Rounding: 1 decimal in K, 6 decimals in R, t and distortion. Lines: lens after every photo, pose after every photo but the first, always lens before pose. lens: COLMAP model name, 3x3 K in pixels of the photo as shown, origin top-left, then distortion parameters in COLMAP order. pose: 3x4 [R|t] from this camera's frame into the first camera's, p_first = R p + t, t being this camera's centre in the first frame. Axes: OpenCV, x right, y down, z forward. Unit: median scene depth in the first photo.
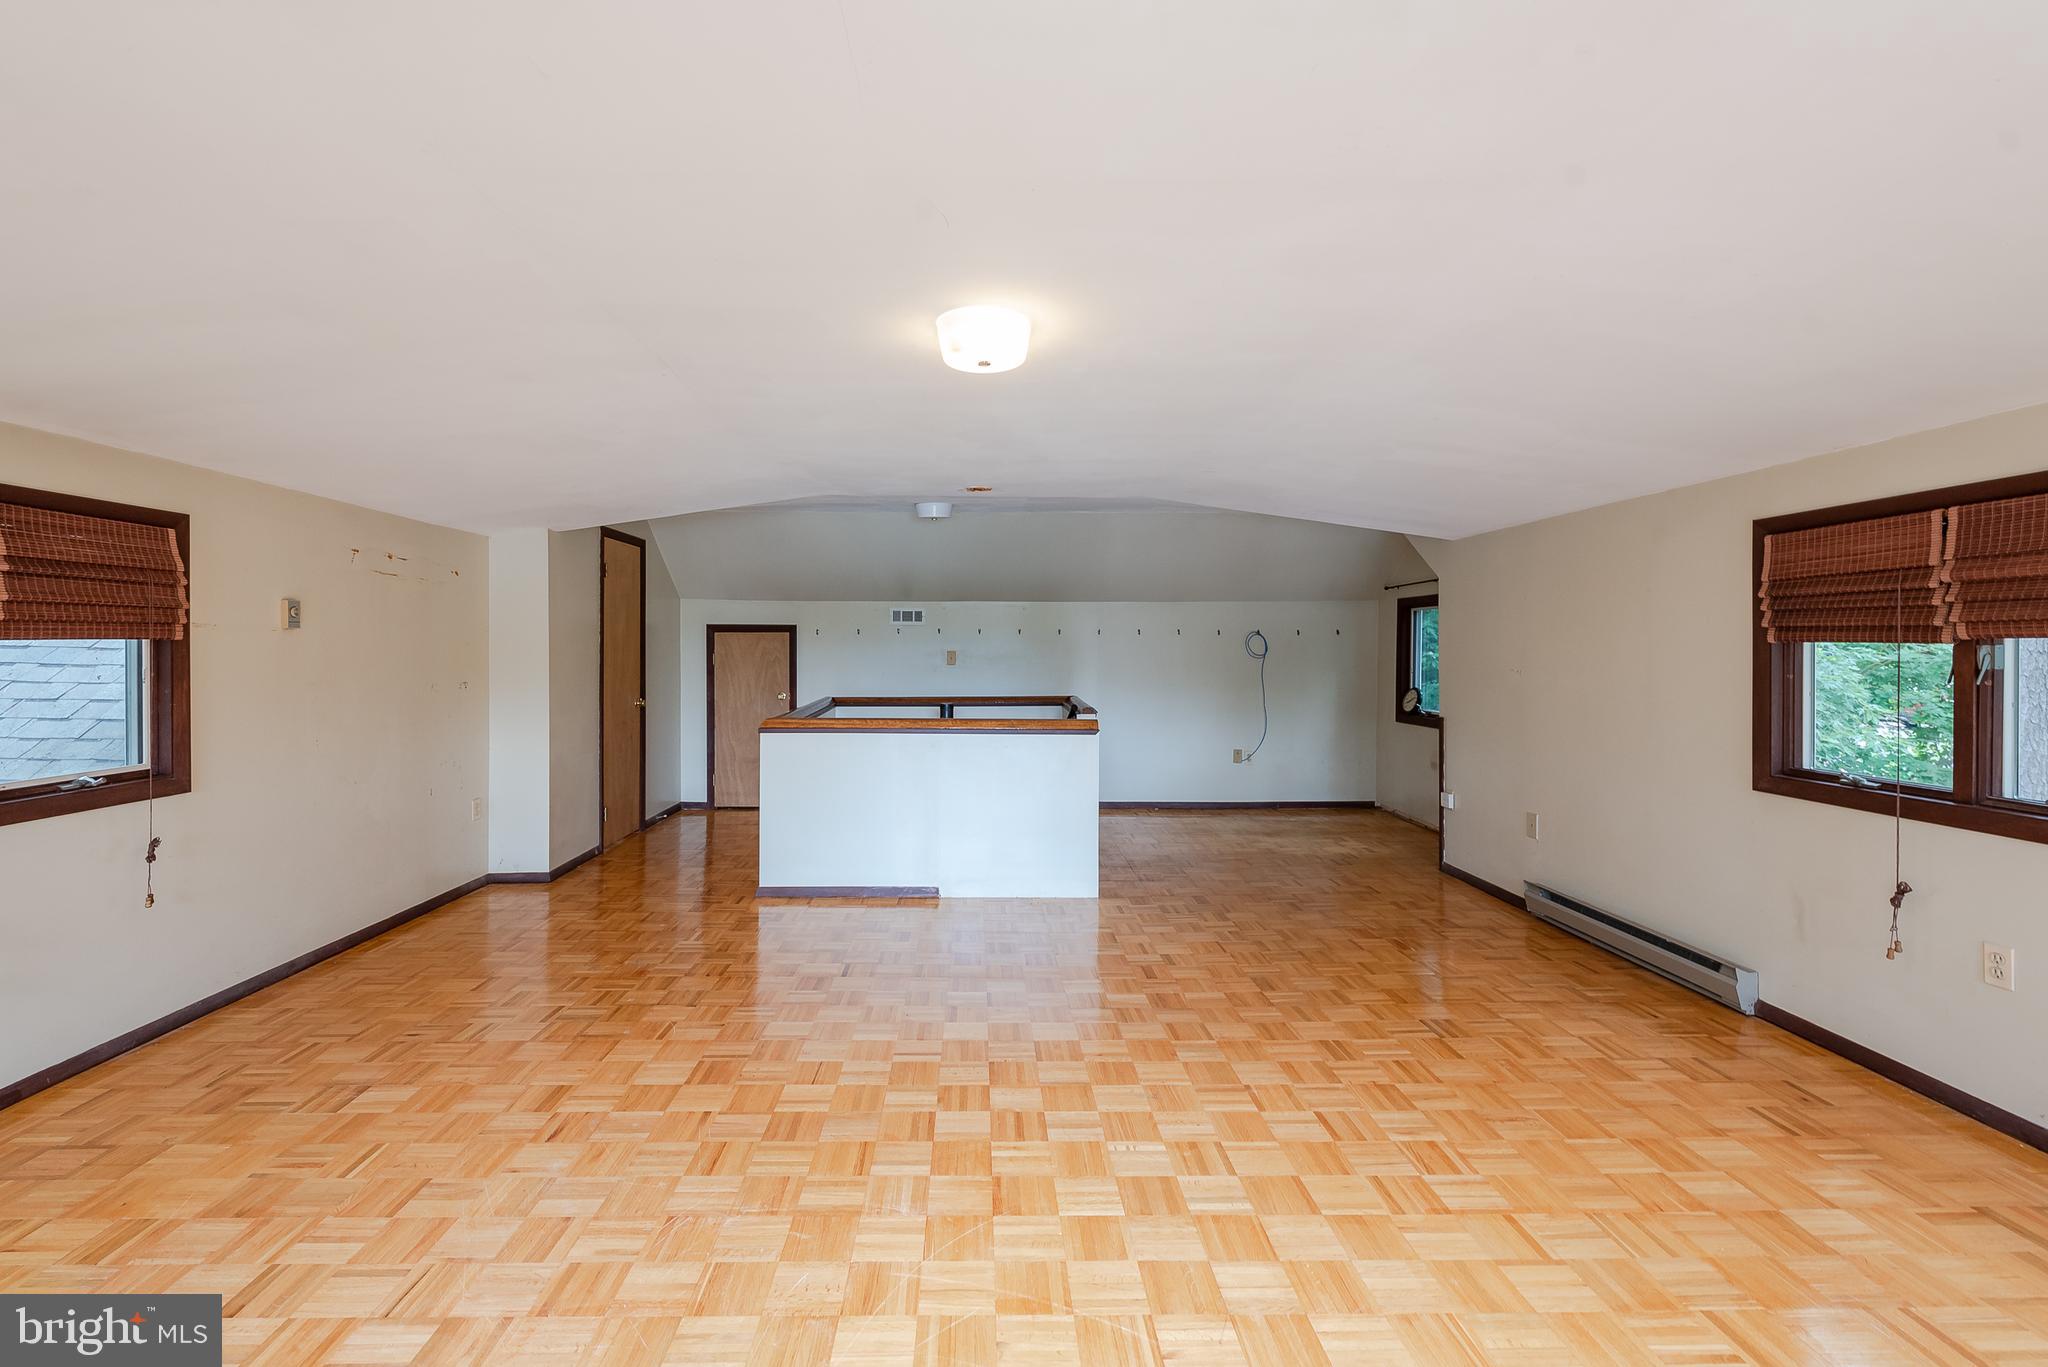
lens RADIAL K [[898.8, 0, 968.6], [0, 898.8, 653.2], [0, 0, 1]] dist [0.004363, -0.001297]
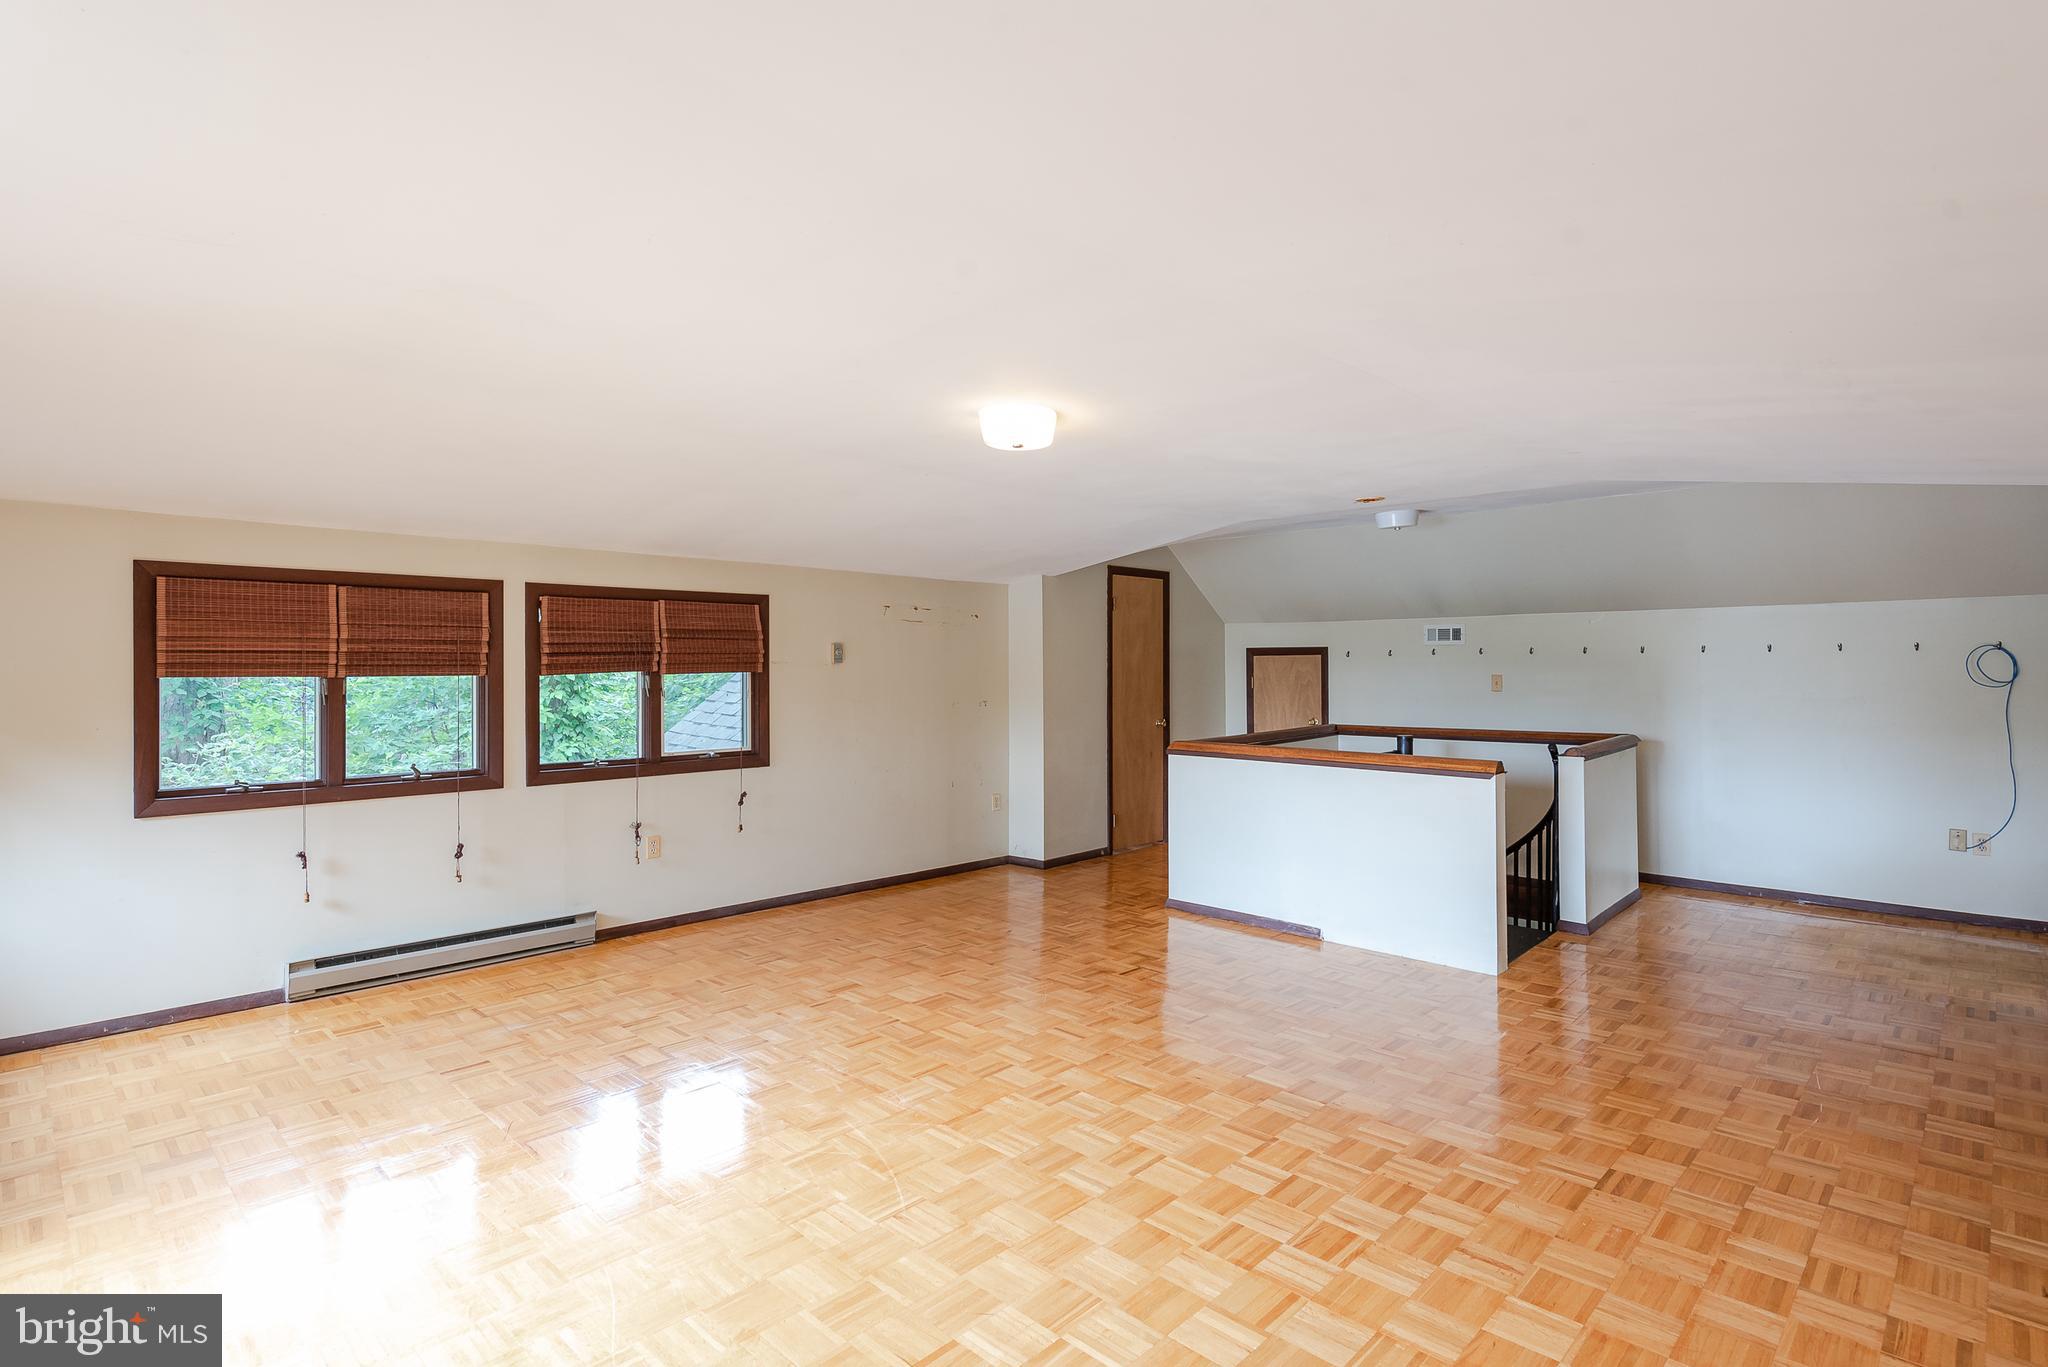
lens RADIAL K [[1026.5, 0, 1024.4], [0, 1026.5, 676.8], [0, 0, 1]] dist [0.003086, -0.004278]
pose [[0.702186, 0.002892, -0.711988, 0.697474], [0.002658, 0.999974, 0.006683, -0.016359], [0.711989, -0.006585, 0.702160, 0.031491]]
